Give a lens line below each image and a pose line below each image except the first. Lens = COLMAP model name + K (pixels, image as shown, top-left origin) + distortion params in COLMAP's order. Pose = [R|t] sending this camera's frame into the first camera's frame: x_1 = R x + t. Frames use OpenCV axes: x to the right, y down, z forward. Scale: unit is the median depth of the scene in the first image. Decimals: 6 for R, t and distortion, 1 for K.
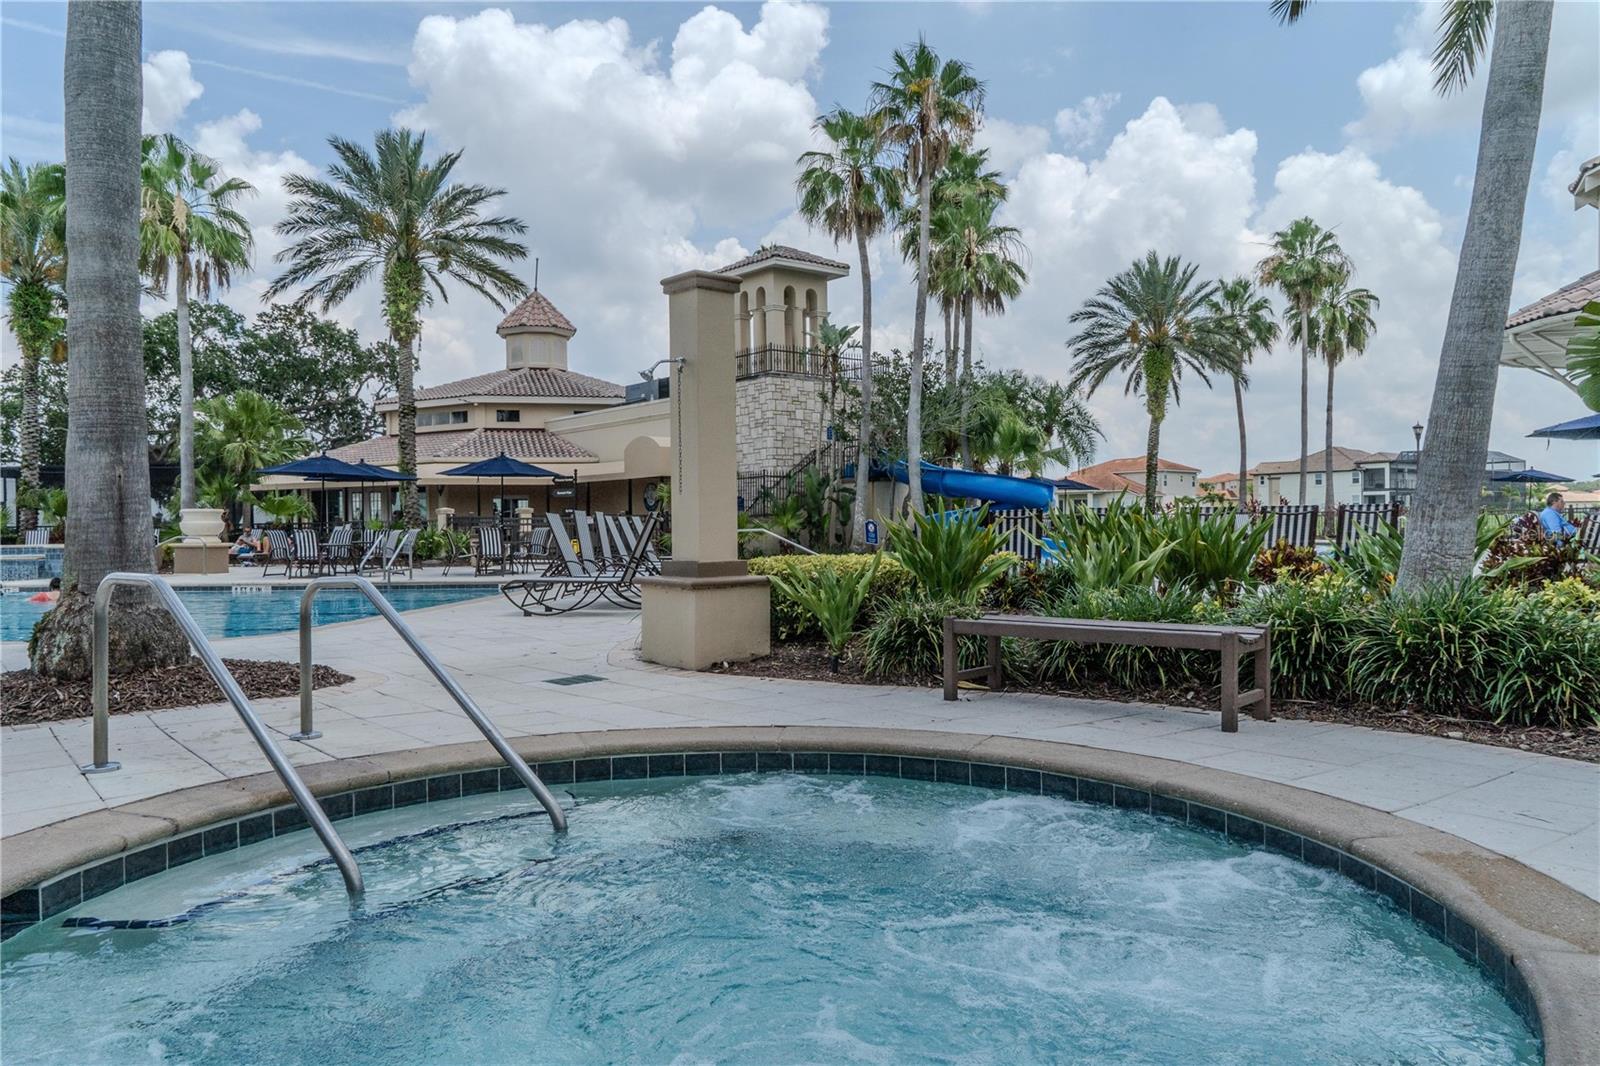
lens RADIAL K [[1089.1, 0, 802.0], [0, 1089.1, 533.6], [0, 0, 1]] dist [0.010345, 0.003760]
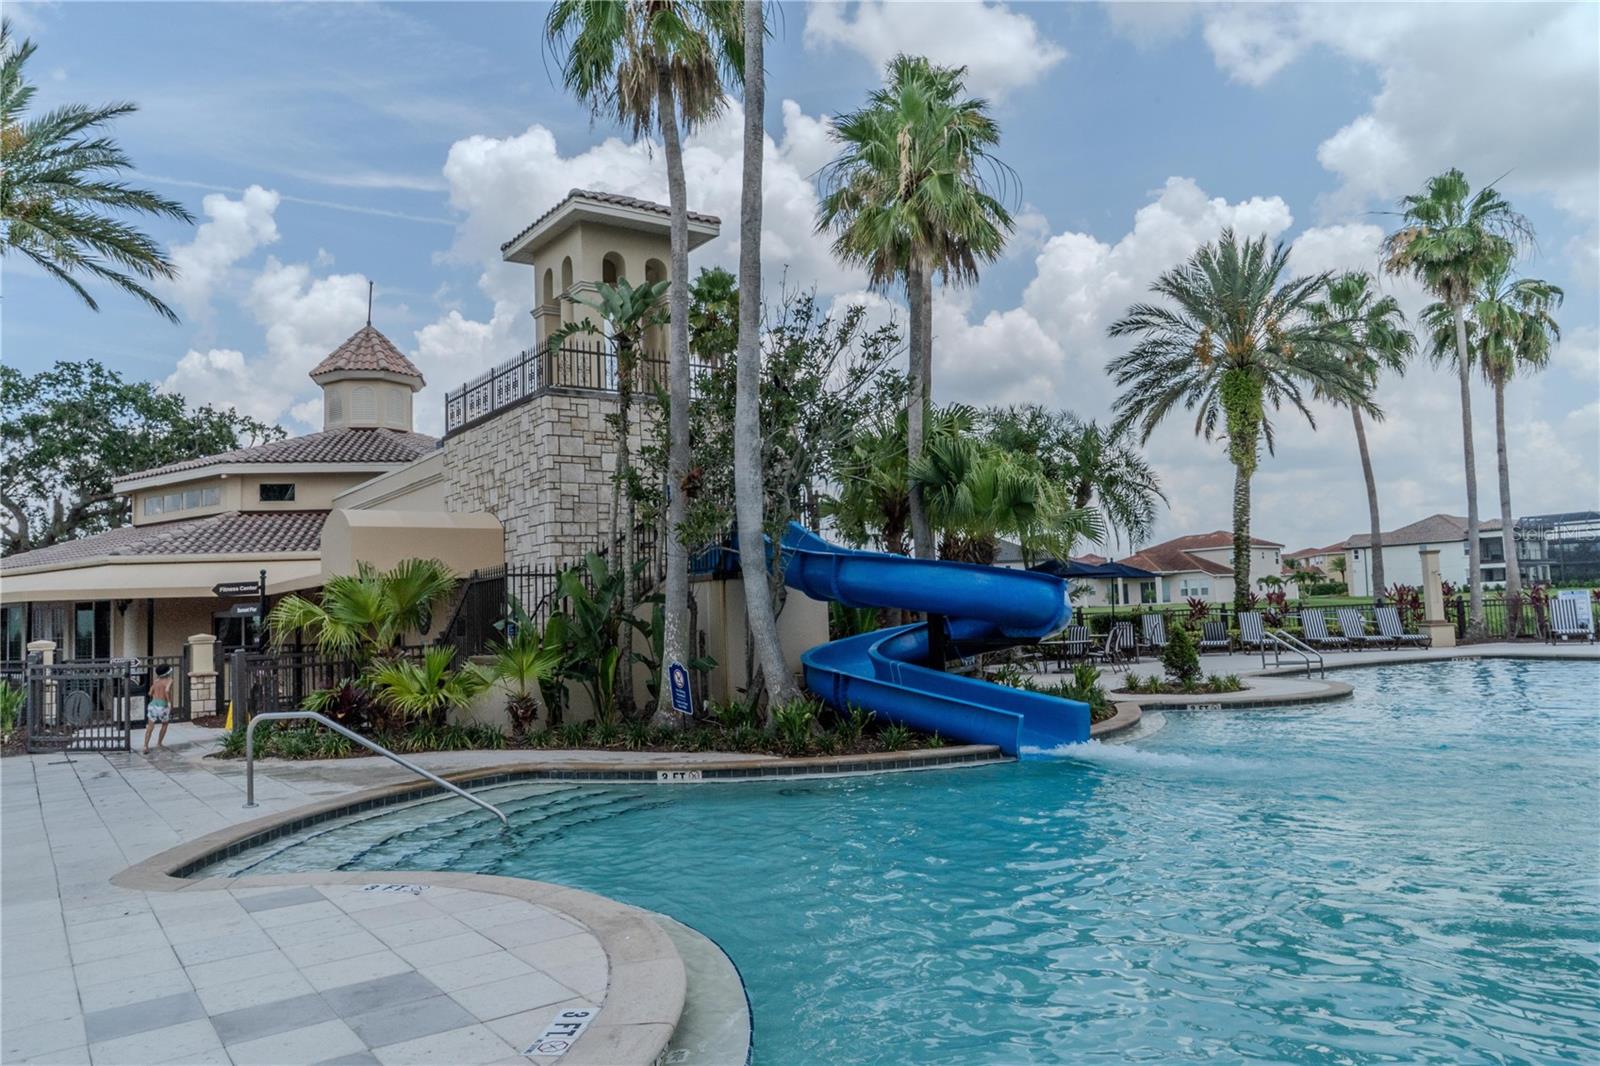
lens RADIAL K [[1089.1, 0, 803.4], [0, 1089.1, 529.8], [0, 0, 1]] dist [0.010345, 0.003760]
pose [[0.997893, -0.029985, -0.057531, 0.087105], [0.025051, 0.996097, -0.084638, -0.016883], [0.059844, 0.083019, 0.994749, 0.305675]]
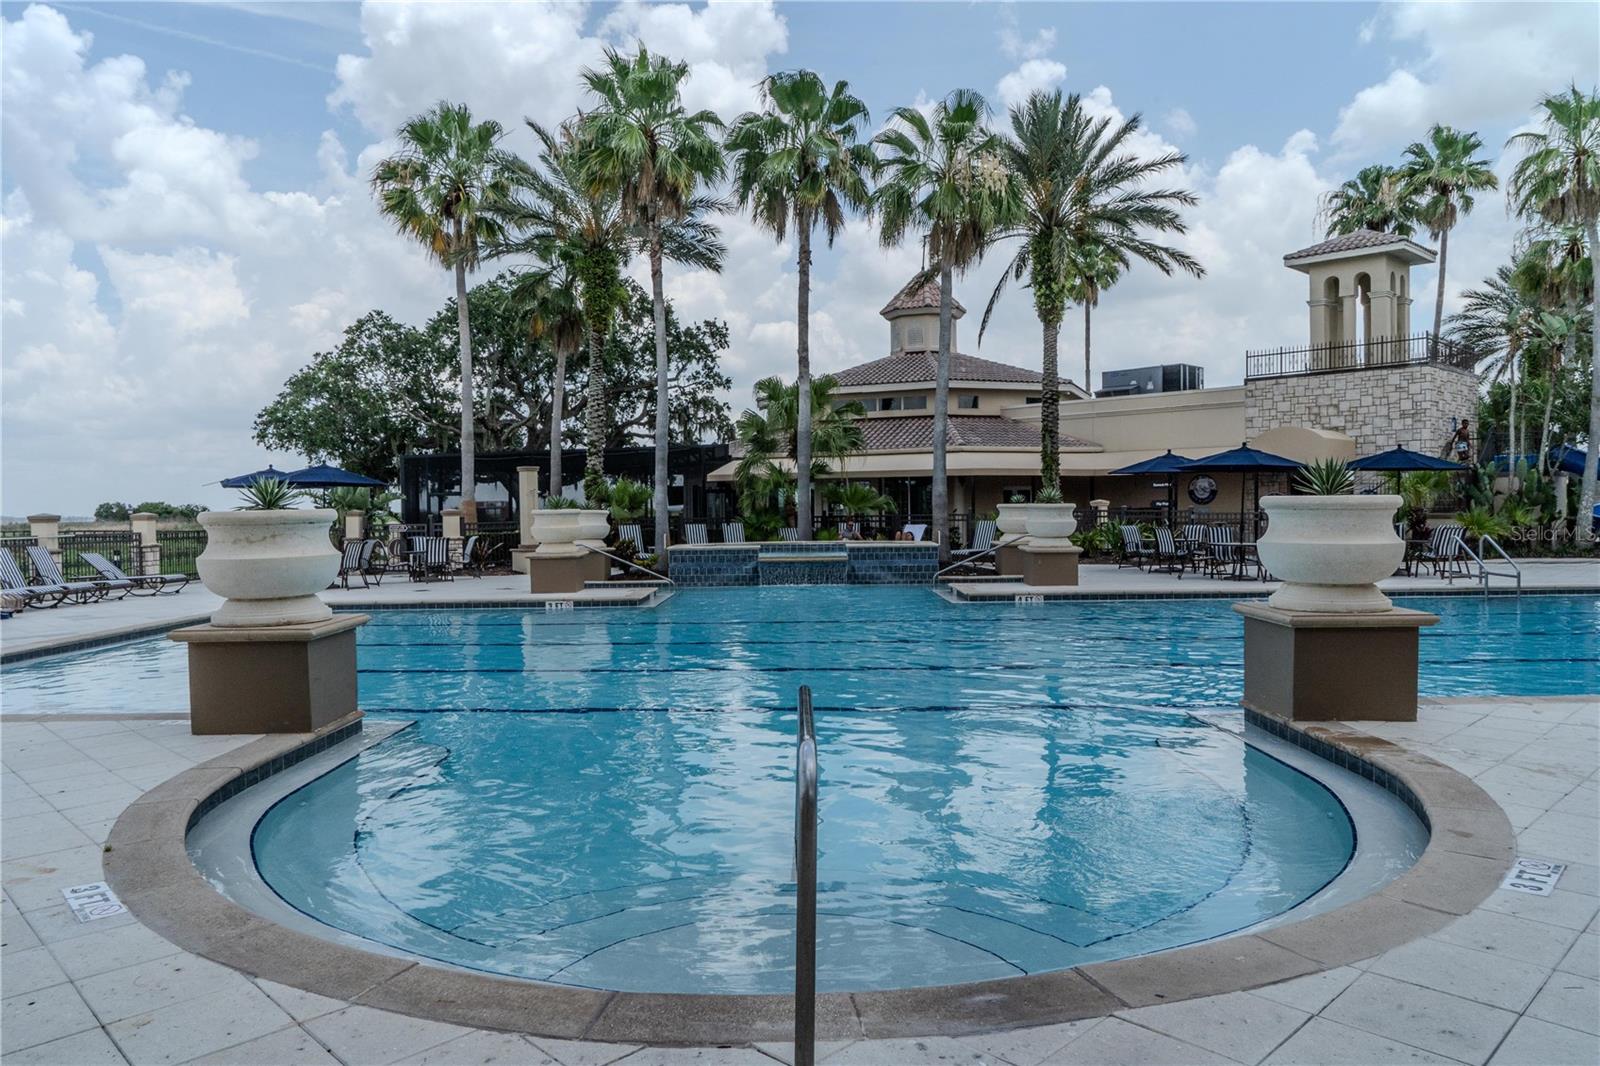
lens RADIAL K [[1089.1, 0, 797.9], [0, 1089.1, 532.7], [0, 0, 1]] dist [0.010345, 0.003760]
pose [[0.982933, -0.002914, 0.183939, -0.502239], [0.003470, 0.999990, -0.002701, 0.002815], [-0.183929, 0.003293, 0.982934, 0.101516]]
